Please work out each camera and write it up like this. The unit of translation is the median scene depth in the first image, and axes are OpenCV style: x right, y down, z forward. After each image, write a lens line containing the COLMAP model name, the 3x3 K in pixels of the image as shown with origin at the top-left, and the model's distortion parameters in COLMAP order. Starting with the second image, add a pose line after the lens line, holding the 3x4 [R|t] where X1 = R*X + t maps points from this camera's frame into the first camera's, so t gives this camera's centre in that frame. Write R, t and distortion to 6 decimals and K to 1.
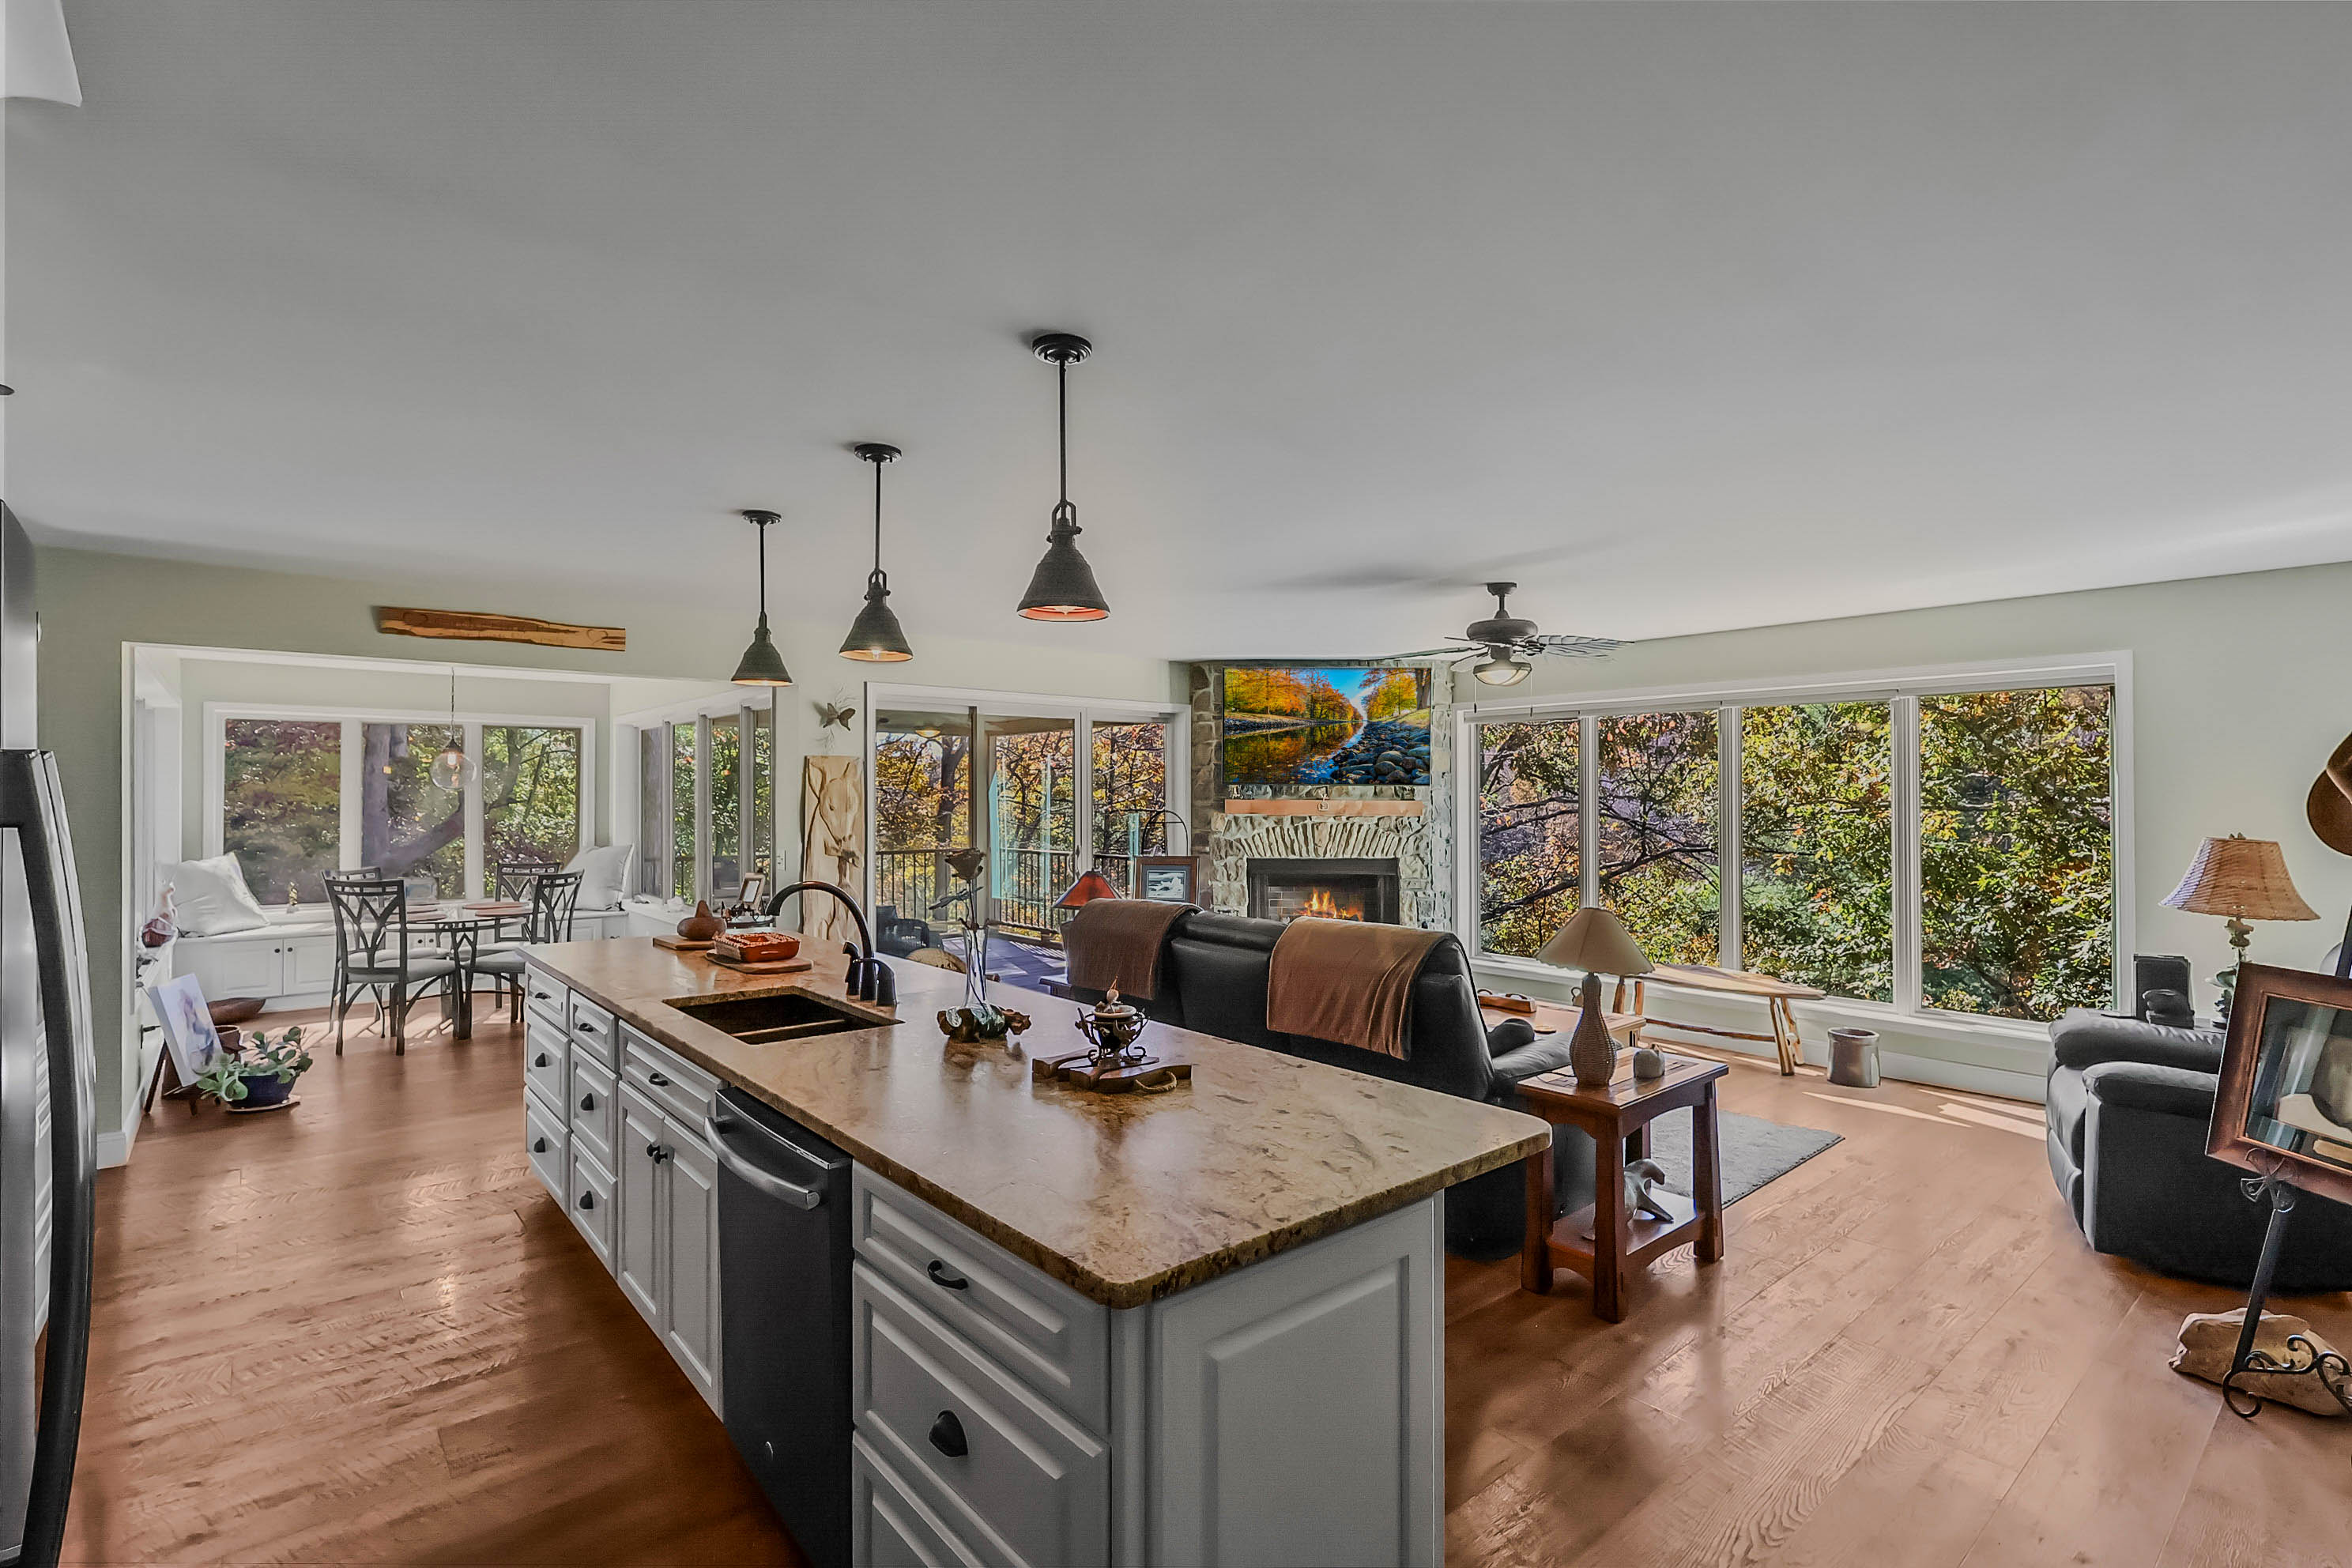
lens RADIAL K [[1104.6, 0, 1176.0], [0, 1104.6, 784.0], [0, 0, 1]] dist [-0.001078, 0.000163]
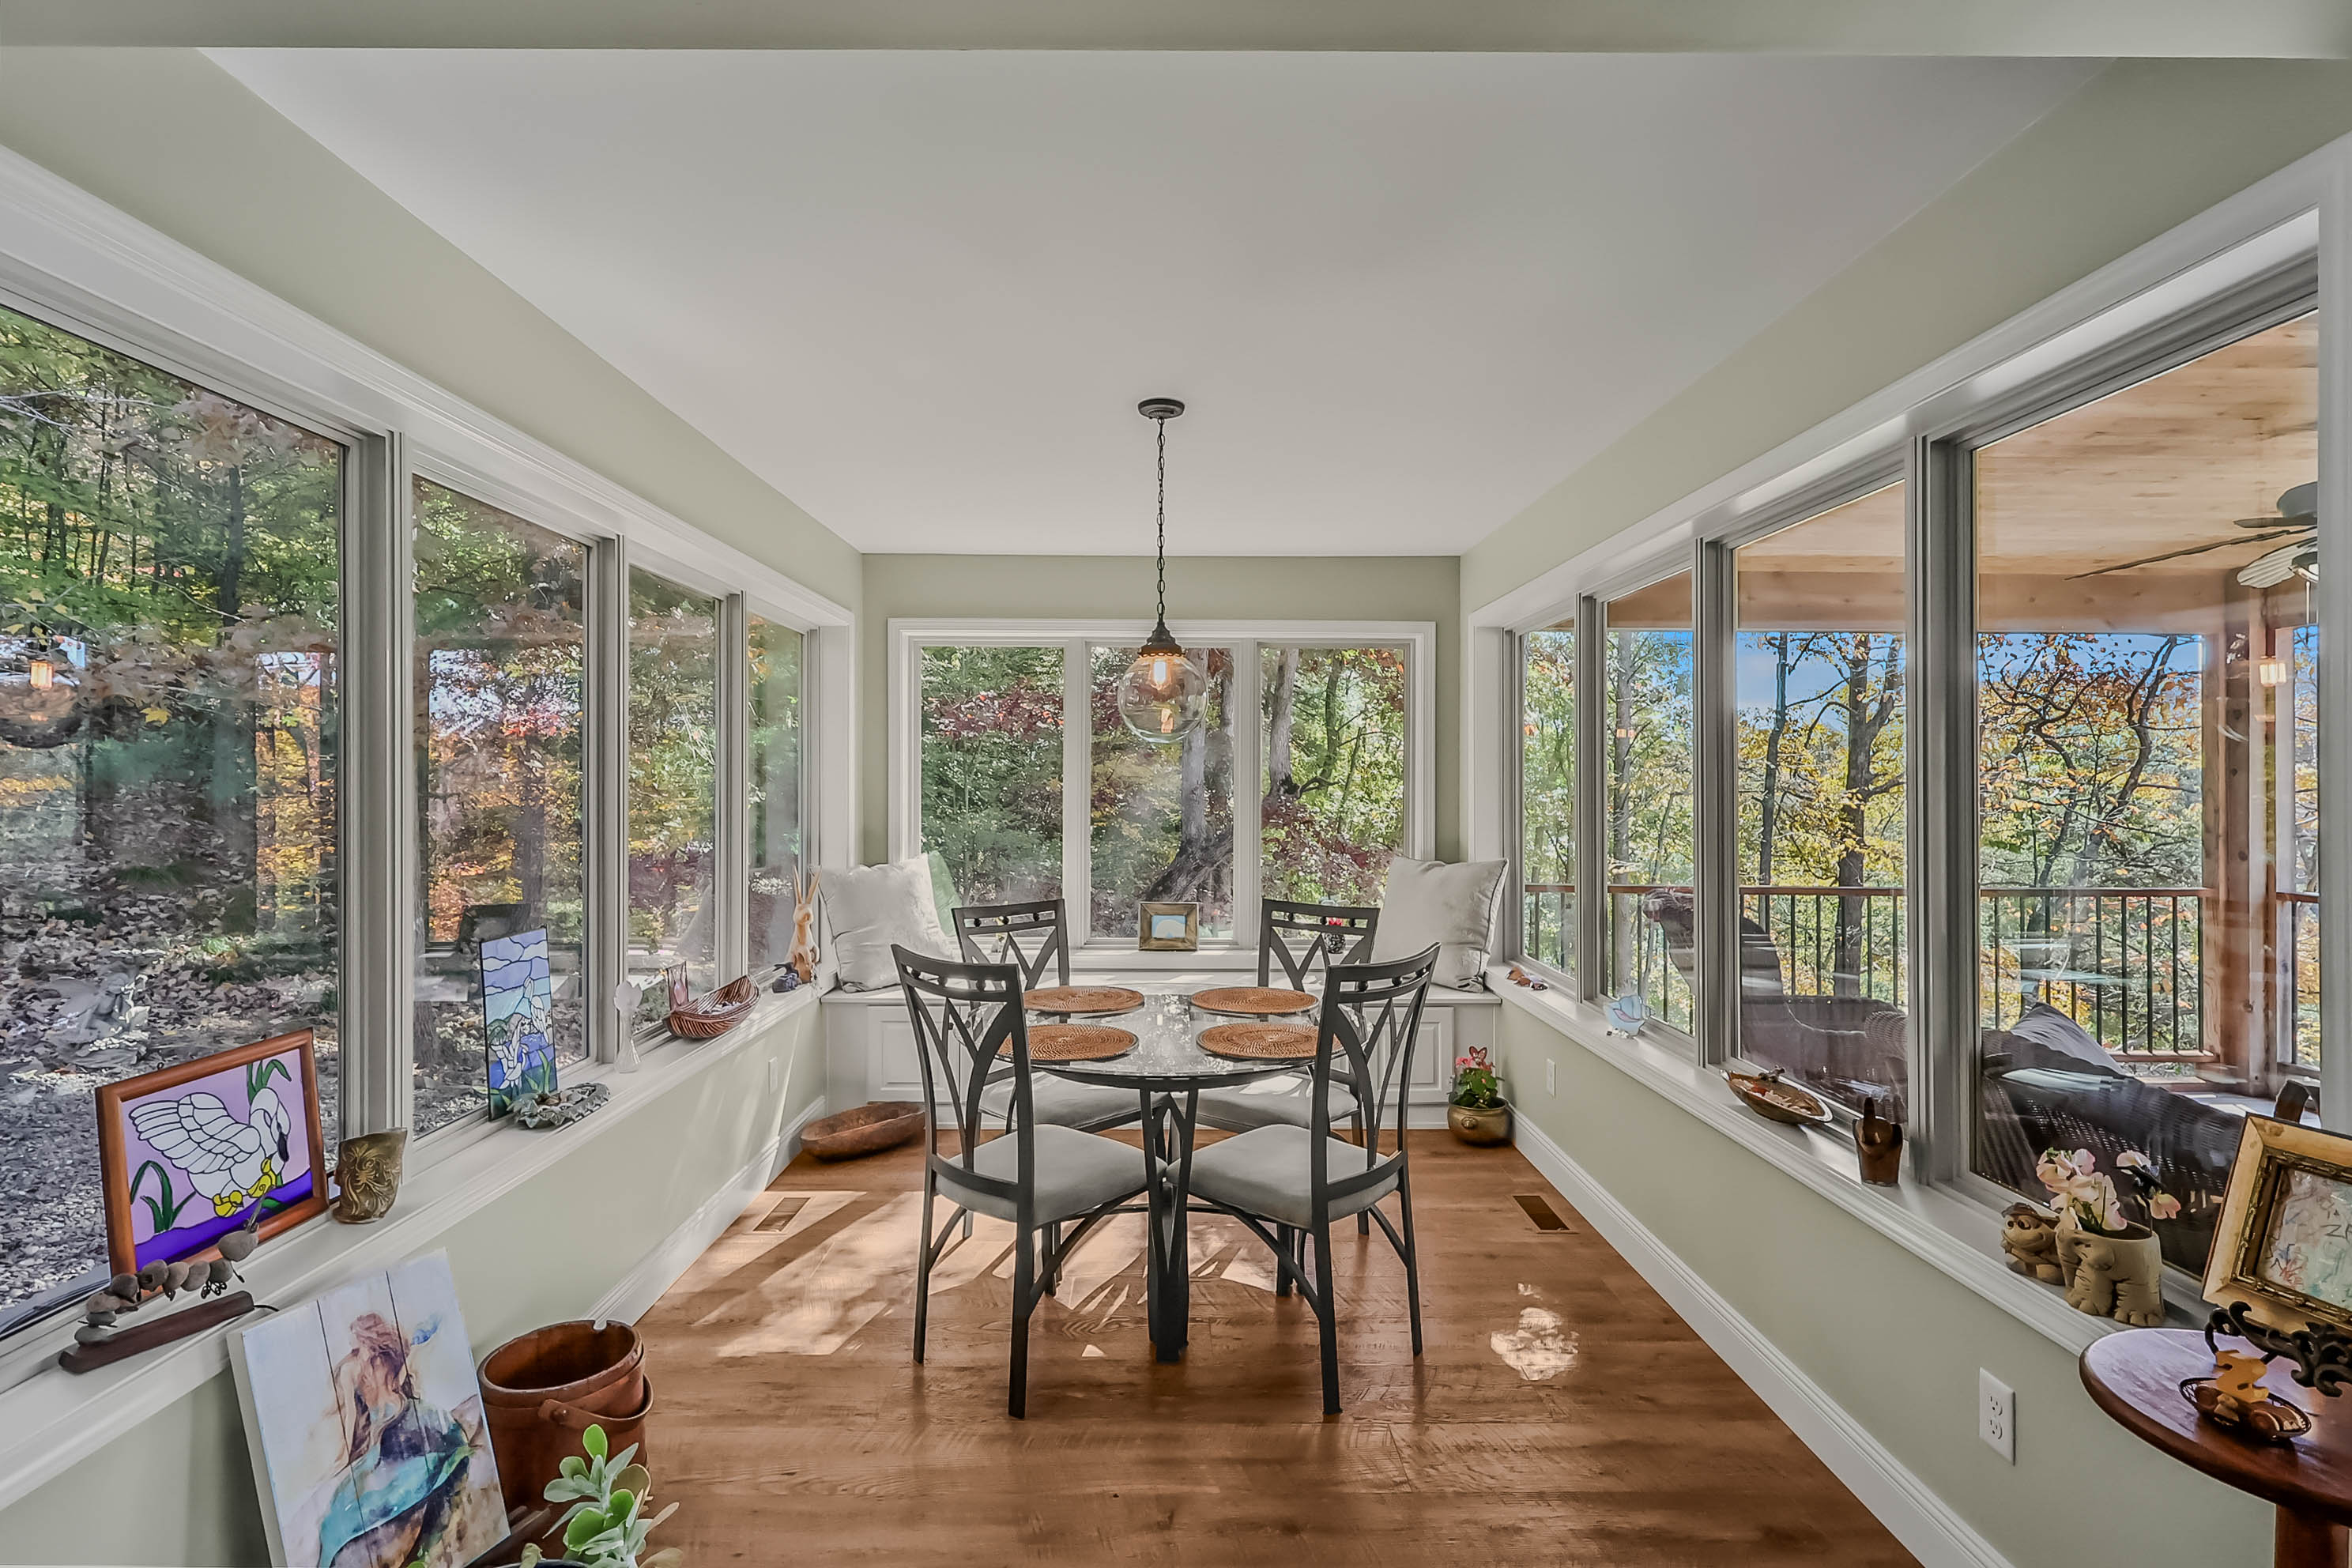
lens RADIAL K [[1168.9, 0, 1176.0], [0, 1168.9, 784.0], [0, 0, 1]] dist [0.000134, -0.000006]
pose [[0.779291, 0.001526, -0.626660, -0.492918], [0.005683, 0.999939, 0.009501, 0.025243], [0.626636, -0.010965, 0.779235, 0.878854]]
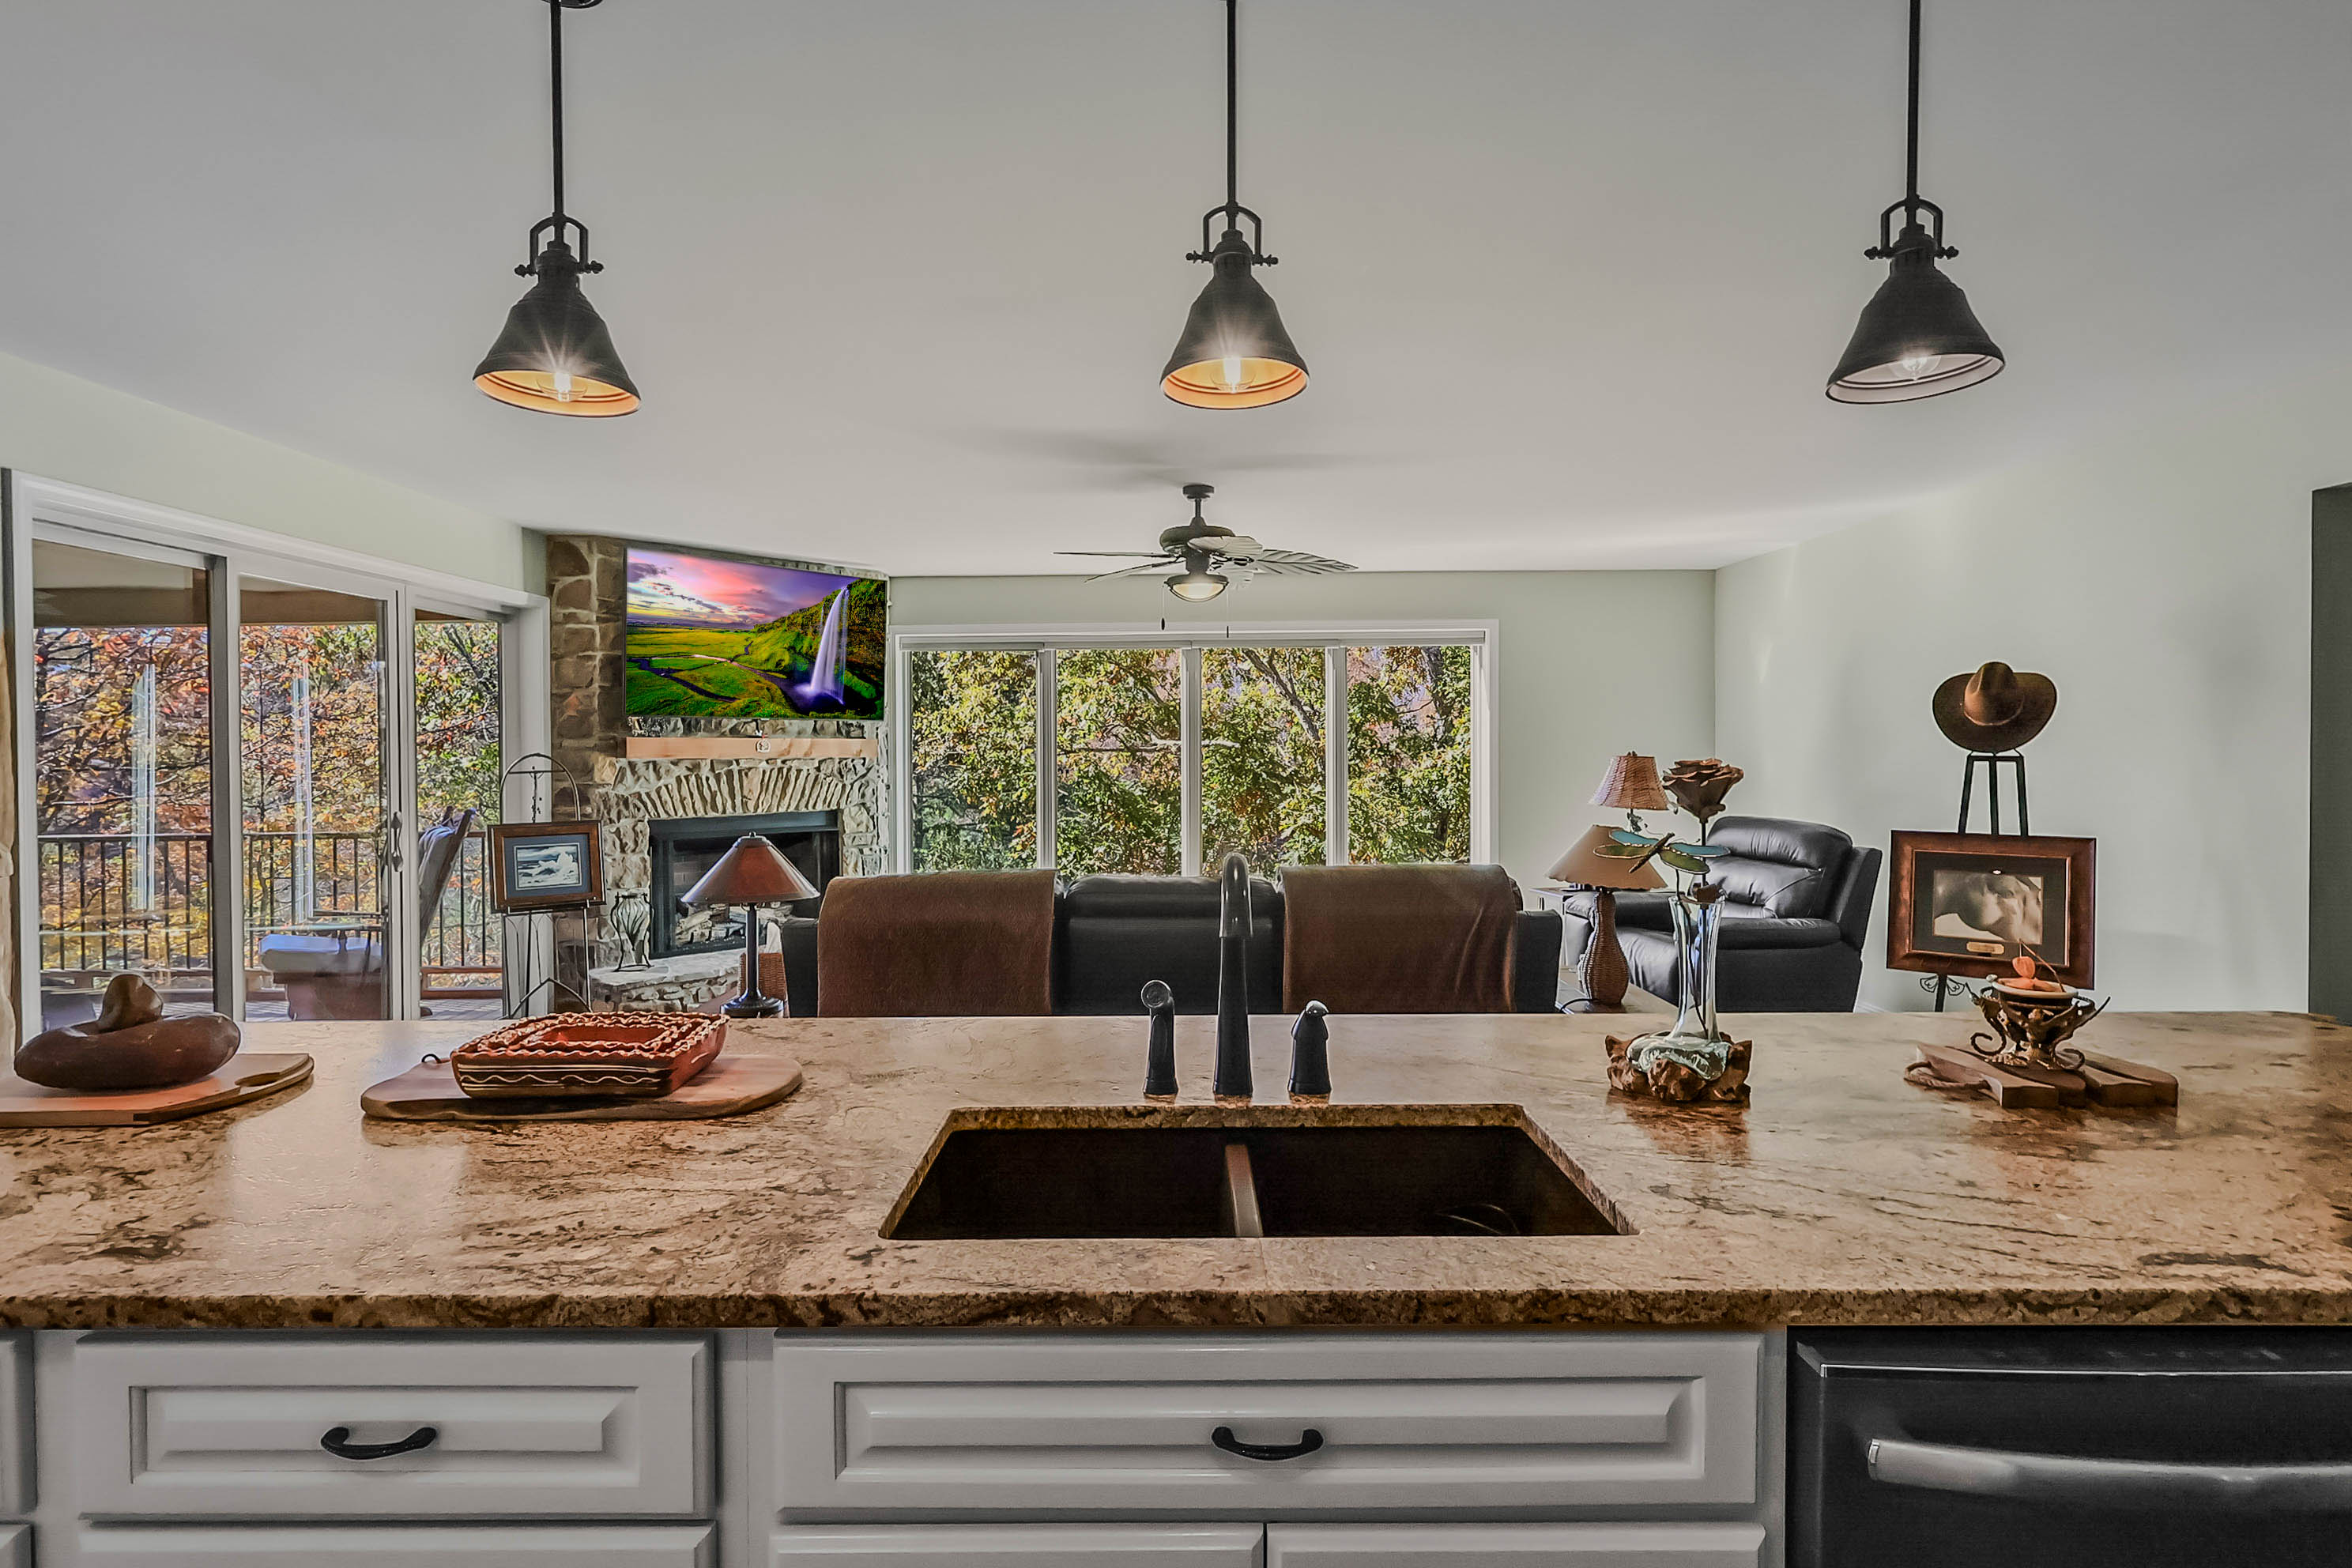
lens RADIAL K [[1077.1, 0, 1176.9], [0, 1077.1, 760.3], [0, 0, 1]] dist [0.000587, -0.000754]
pose [[0.643579, -0.011188, 0.765298, -0.361438], [-0.000508, 0.999887, 0.015045, 0.026090], [-0.765380, -0.010072, 0.643500, 0.417319]]
